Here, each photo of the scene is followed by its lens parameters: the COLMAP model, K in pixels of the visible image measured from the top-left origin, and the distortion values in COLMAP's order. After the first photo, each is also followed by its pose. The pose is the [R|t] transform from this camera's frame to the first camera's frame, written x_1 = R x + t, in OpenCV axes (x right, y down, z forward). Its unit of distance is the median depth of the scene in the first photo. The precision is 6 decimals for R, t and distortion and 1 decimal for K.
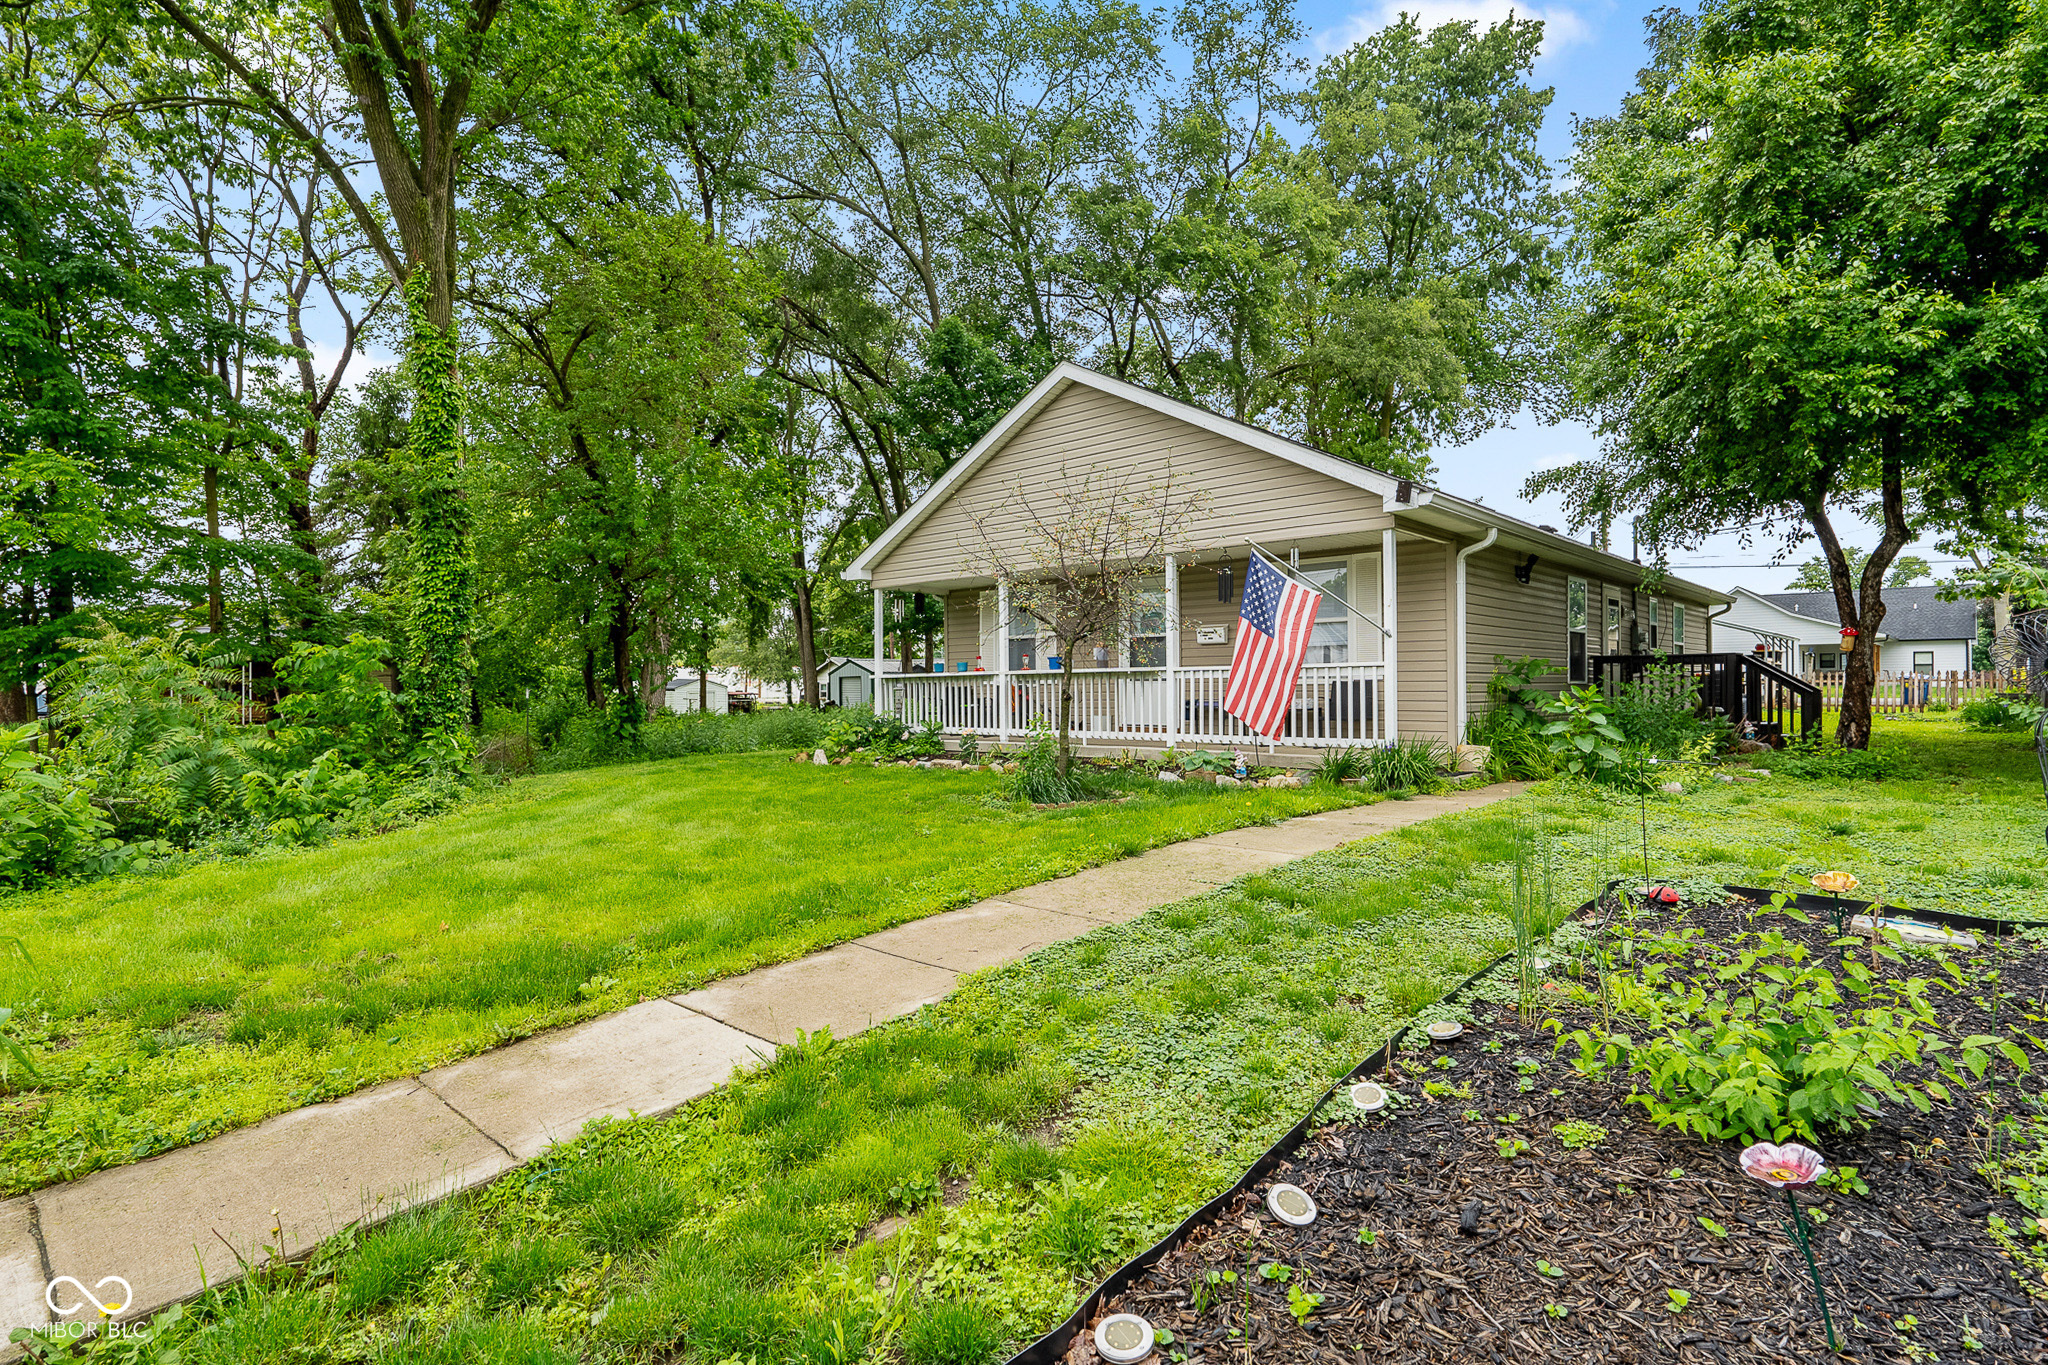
lens RADIAL K [[1023.0, 0, 1021.5], [0, 1023.0, 709.2], [0, 0, 1]] dist [0.001465, 0.000293]
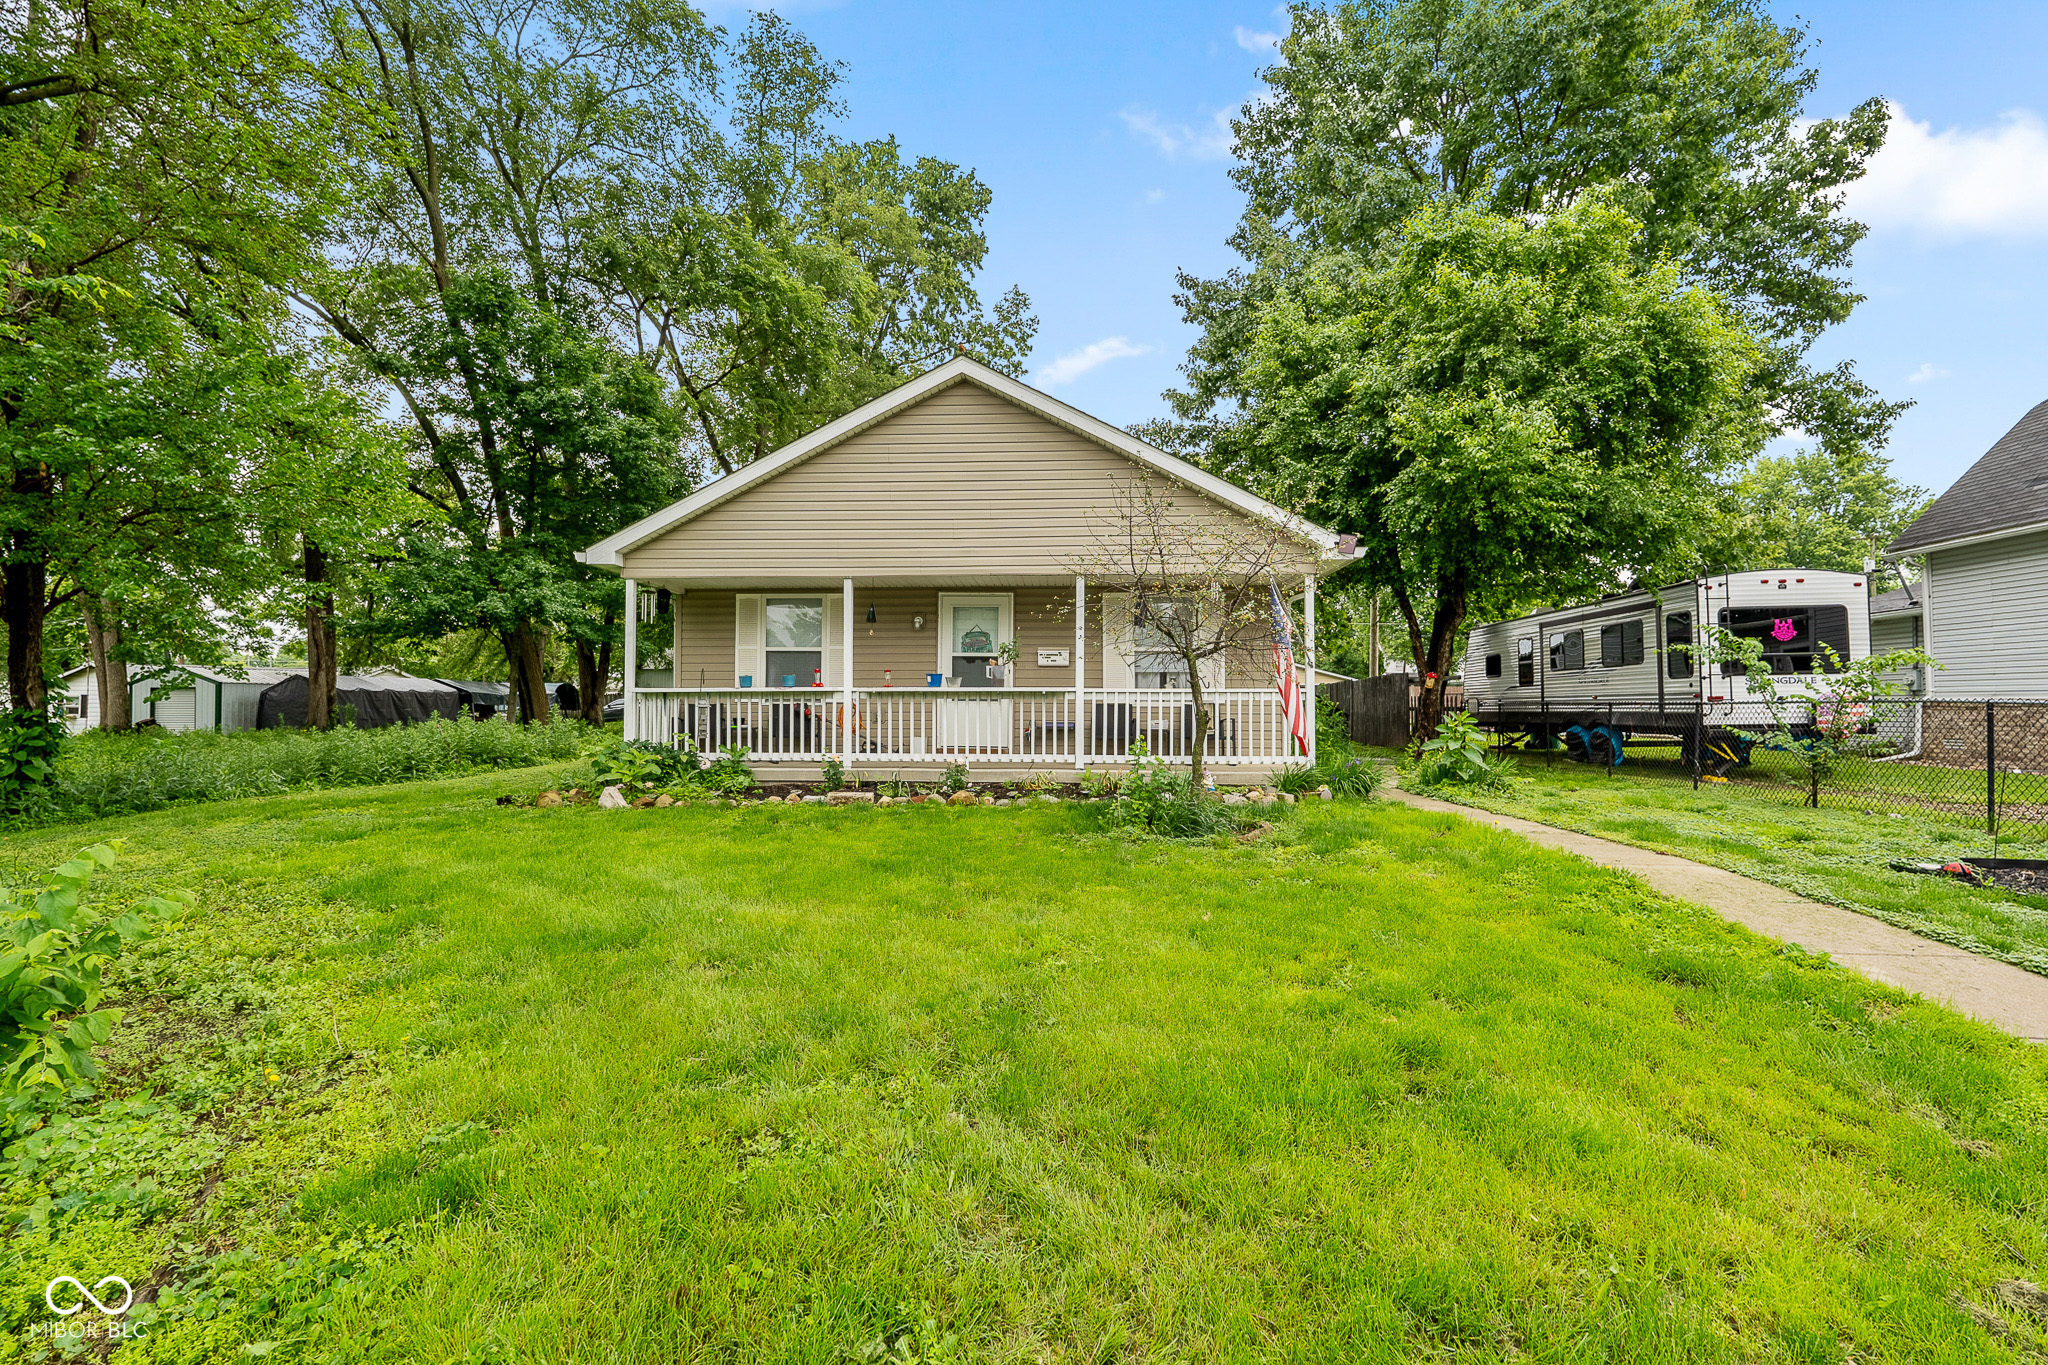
lens RADIAL K [[890.5, 0, 1023.7], [0, 890.5, 710.3], [0, 0, 1]] dist [-0.000161, 0.000076]
pose [[0.771670, 0.008013, 0.635973, -0.370852], [0.002977, 0.999864, -0.016210, -0.004888], [-0.636017, 0.014402, 0.771541, 0.303881]]
